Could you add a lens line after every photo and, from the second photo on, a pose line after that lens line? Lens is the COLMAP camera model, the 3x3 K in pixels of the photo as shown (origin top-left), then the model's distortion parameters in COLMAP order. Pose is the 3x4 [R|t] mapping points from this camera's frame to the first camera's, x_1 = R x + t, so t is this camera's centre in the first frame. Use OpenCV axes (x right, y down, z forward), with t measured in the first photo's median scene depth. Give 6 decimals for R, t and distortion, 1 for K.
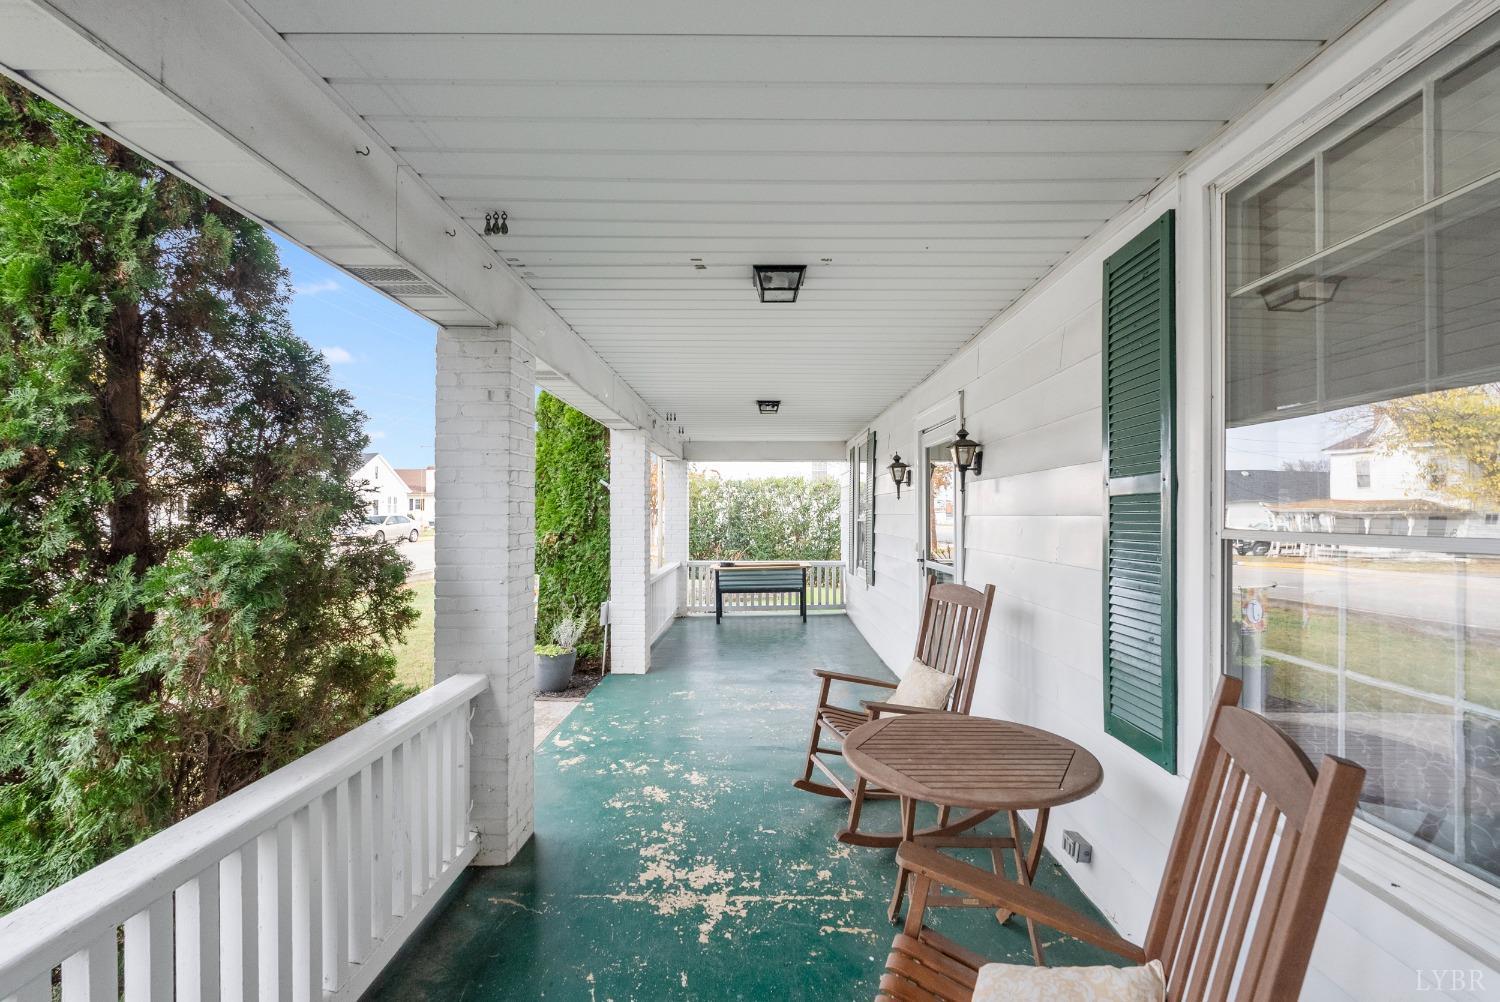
lens RADIAL K [[671.4, 0, 753.2], [0, 671.4, 516.5], [0, 0, 1]] dist [-0.000292, 0.000131]
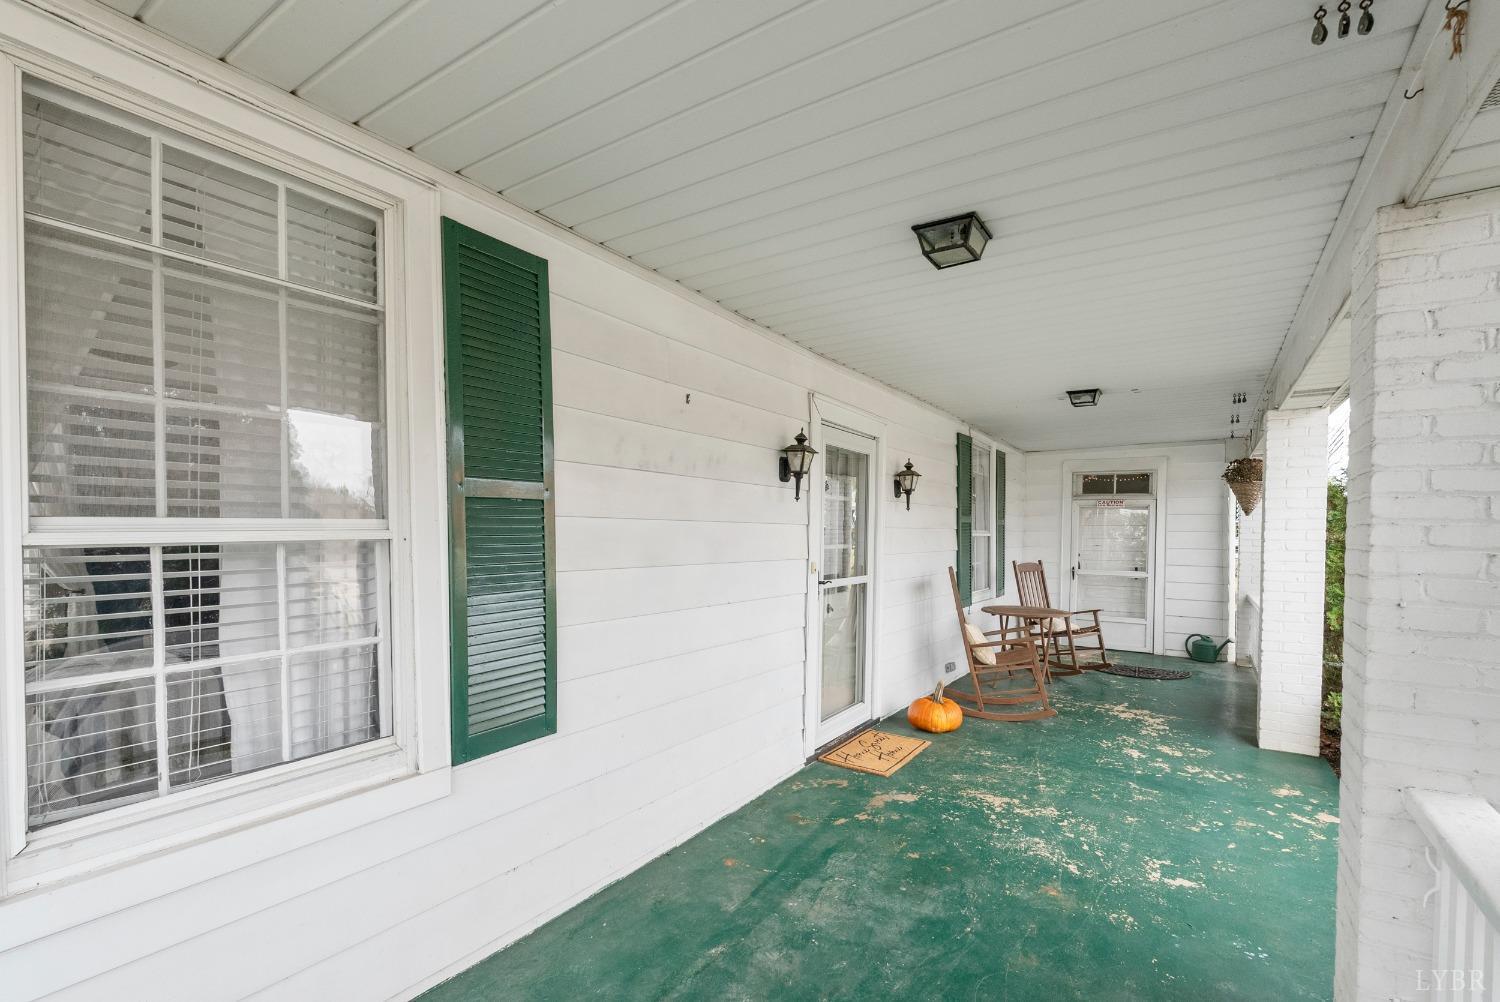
lens RADIAL K [[671.4, 0, 753.0], [0, 671.4, 505.7], [0, 0, 1]] dist [-0.000292, 0.000131]
pose [[-0.836306, -0.001474, 0.548260, -0.189063], [-0.023941, 0.999141, -0.033833, 0.015789], [-0.547739, -0.041420, -0.835623, 2.608422]]
